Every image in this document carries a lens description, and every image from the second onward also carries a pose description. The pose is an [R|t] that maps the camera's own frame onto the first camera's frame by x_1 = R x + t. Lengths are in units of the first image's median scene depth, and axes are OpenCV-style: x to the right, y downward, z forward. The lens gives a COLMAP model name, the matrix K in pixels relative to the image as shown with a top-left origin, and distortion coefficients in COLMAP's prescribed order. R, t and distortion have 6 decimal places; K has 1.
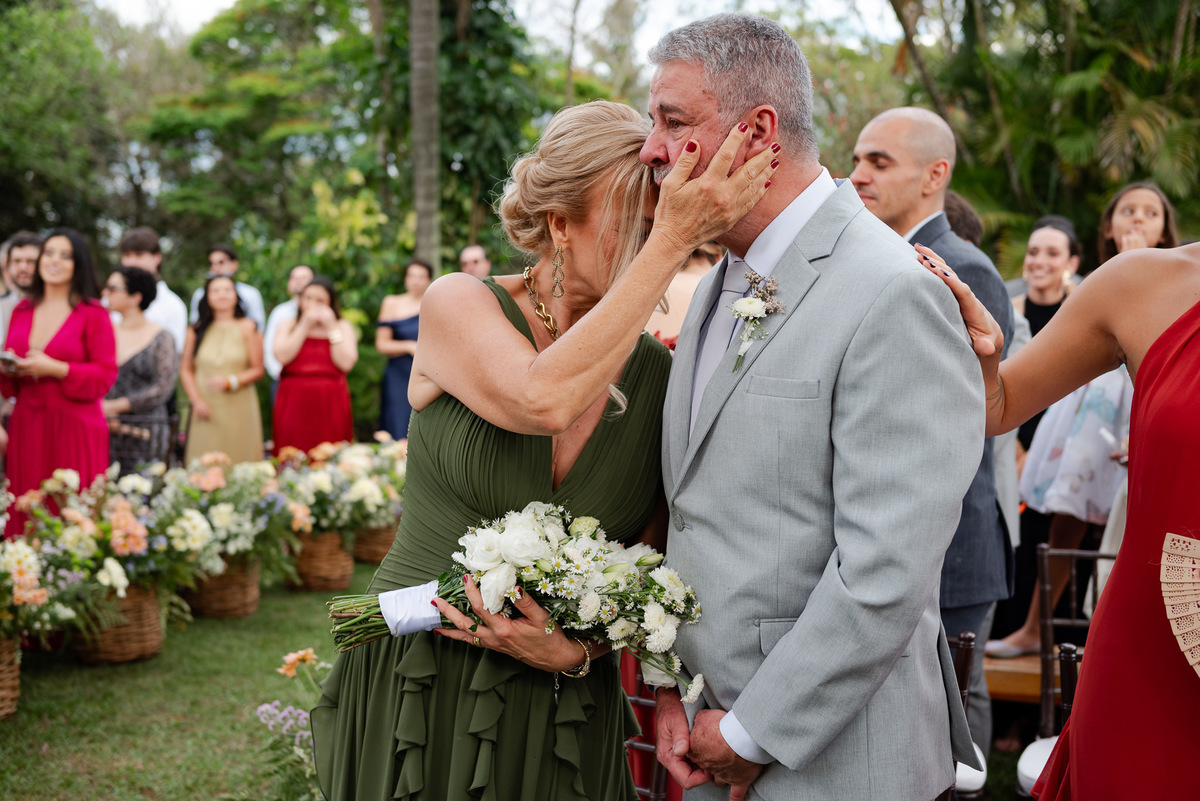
lens RADIAL K [[1404.7, 0, 600.0], [0, 1404.7, 400.5], [0, 0, 1]] dist [0.001119, 0.003747]
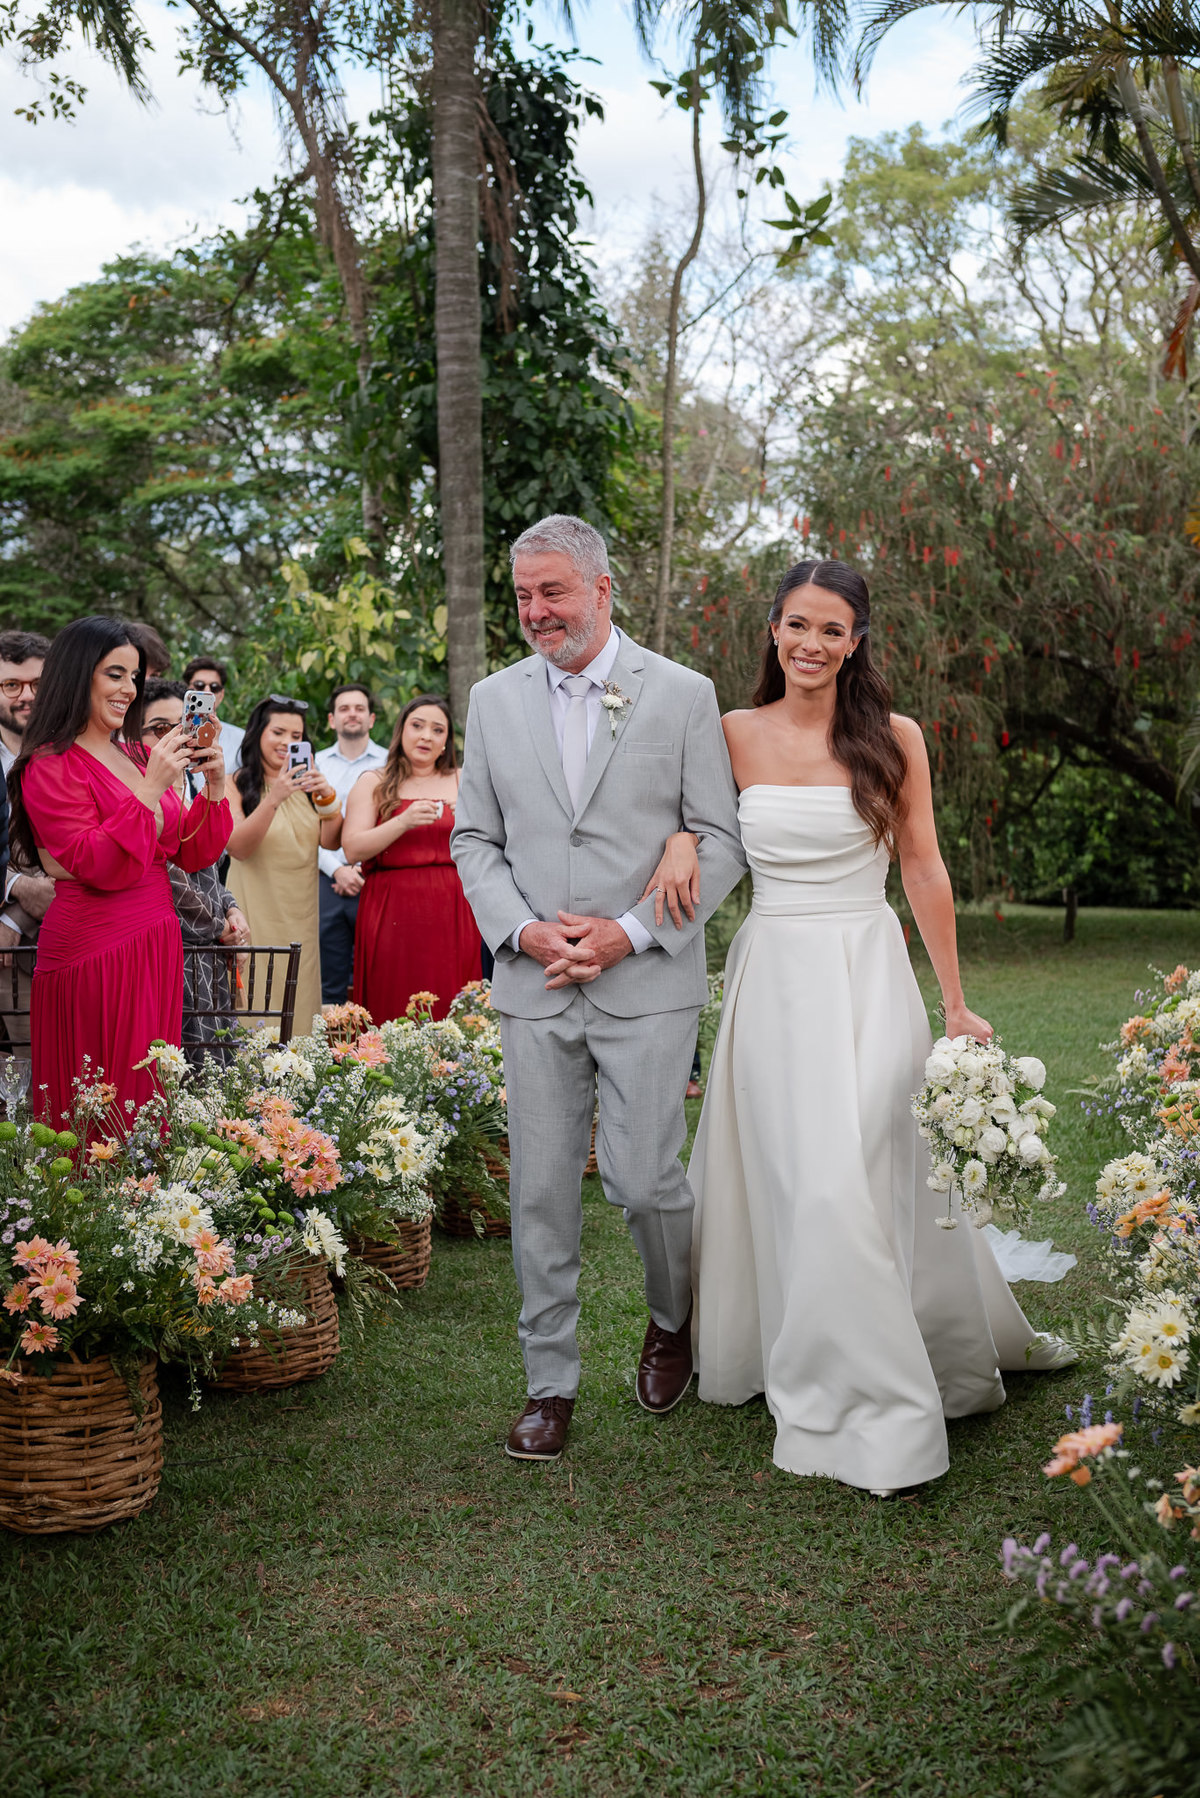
lens RADIAL K [[2104.6, 0, 600.0], [0, 2104.6, 899.0], [0, 0, 1]] dist [0.001119, 0.003747]
pose [[0.999720, -0.018875, 0.014264, -0.079288], [0.018873, 0.999822, 0.000251, -0.001486], [-0.014266, 0.000018, 0.999898, 0.059067]]
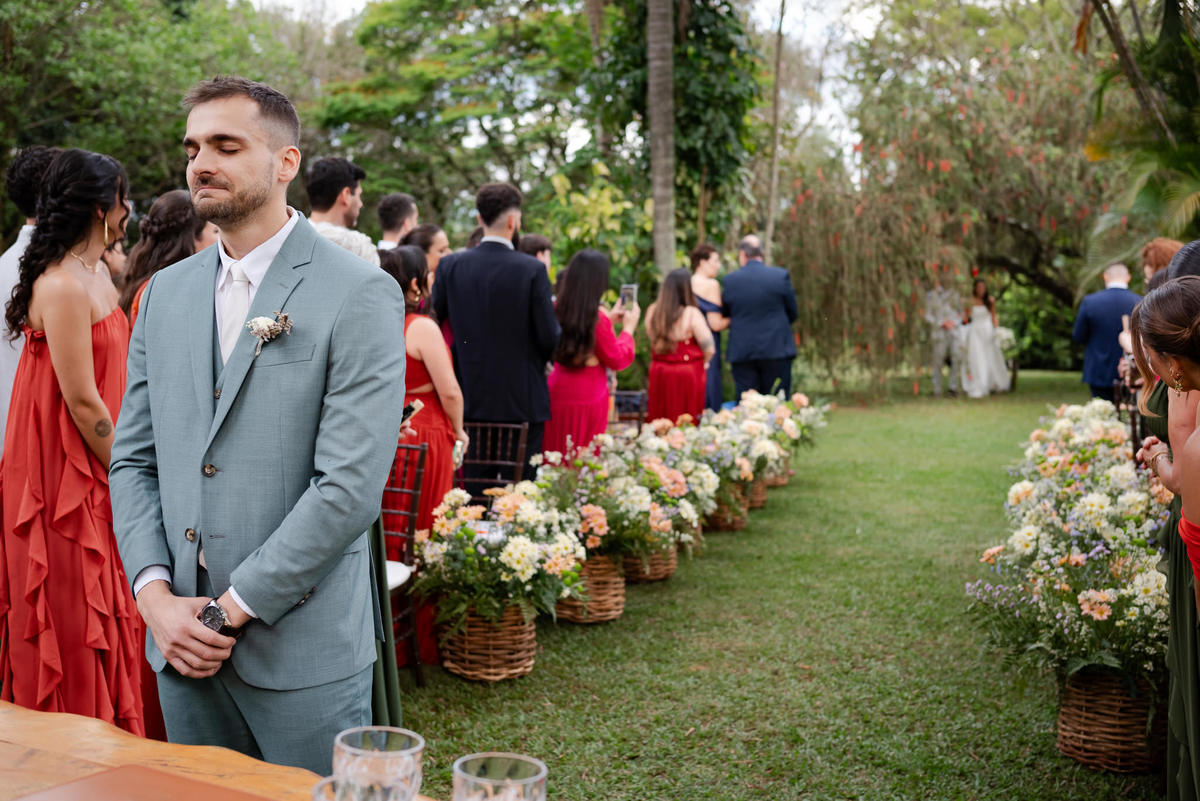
lens RADIAL K [[1404.7, 0, 600.0], [0, 1404.7, 400.5], [0, 0, 1]] dist [0.001119, 0.003747]
pose [[0.998249, -0.014326, -0.057383, -0.111740], [0.015867, 0.999523, 0.026496, -0.005524], [0.056976, -0.027361, 0.998001, -0.105027]]
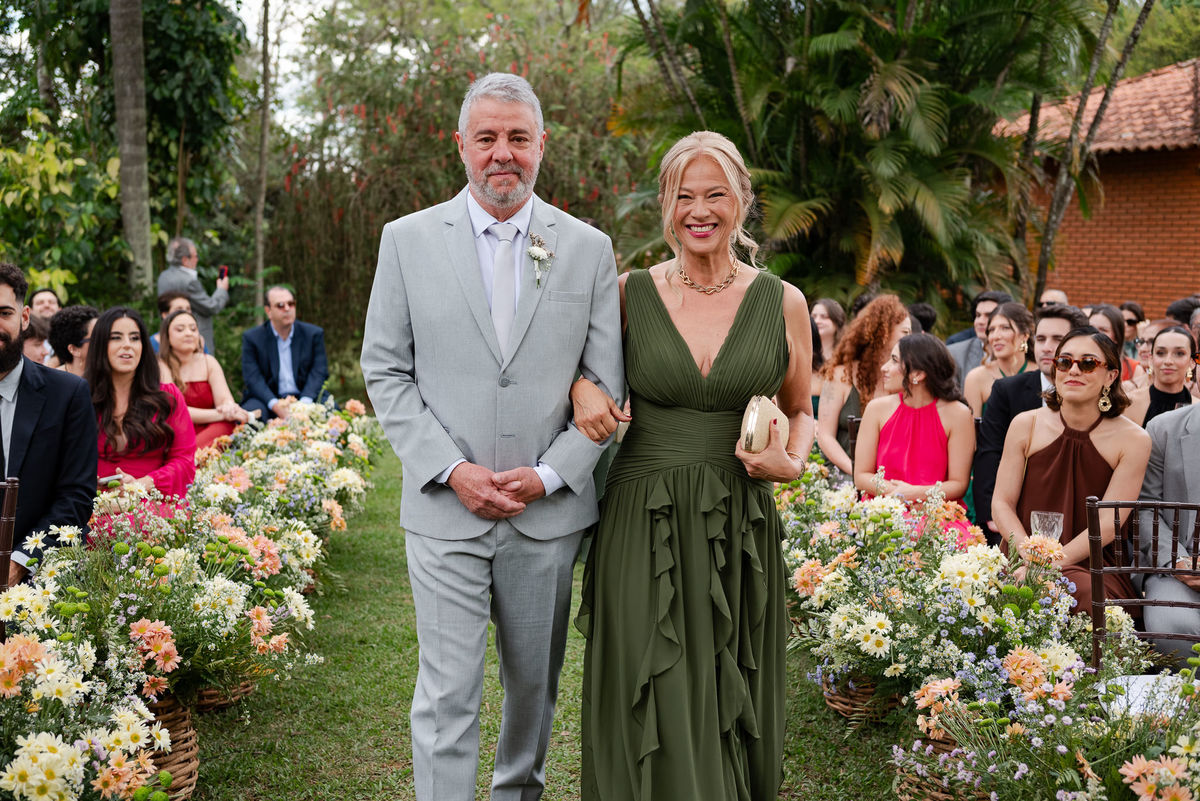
lens RADIAL K [[1401.9, 0, 602.2], [0, 1401.9, 421.3], [0, 0, 1]] dist [0.000903, 0.009793]
pose [[0.943995, -0.045251, 0.326841, -0.140427], [0.028572, 0.998041, 0.055655, -0.007992], [-0.328719, -0.043200, 0.943439, 0.052709]]
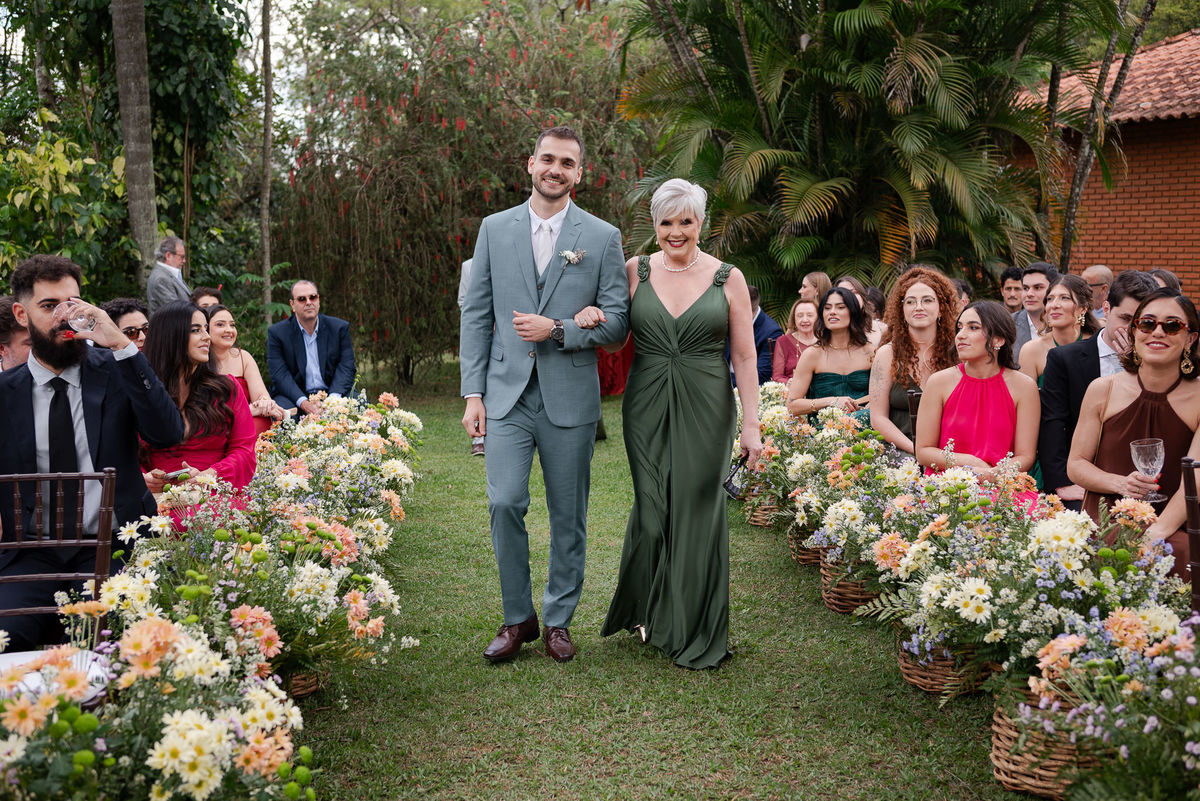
lens RADIAL K [[1436.4, 0, 595.4], [0, 1436.4, 423.2], [0, 0, 1]] dist [0.002693, -0.016790]
pose [[0.943020, -0.073417, 0.324536, -0.157330], [0.056683, 0.996543, 0.060733, -0.005863], [-0.327873, -0.038877, 0.943922, 0.052596]]
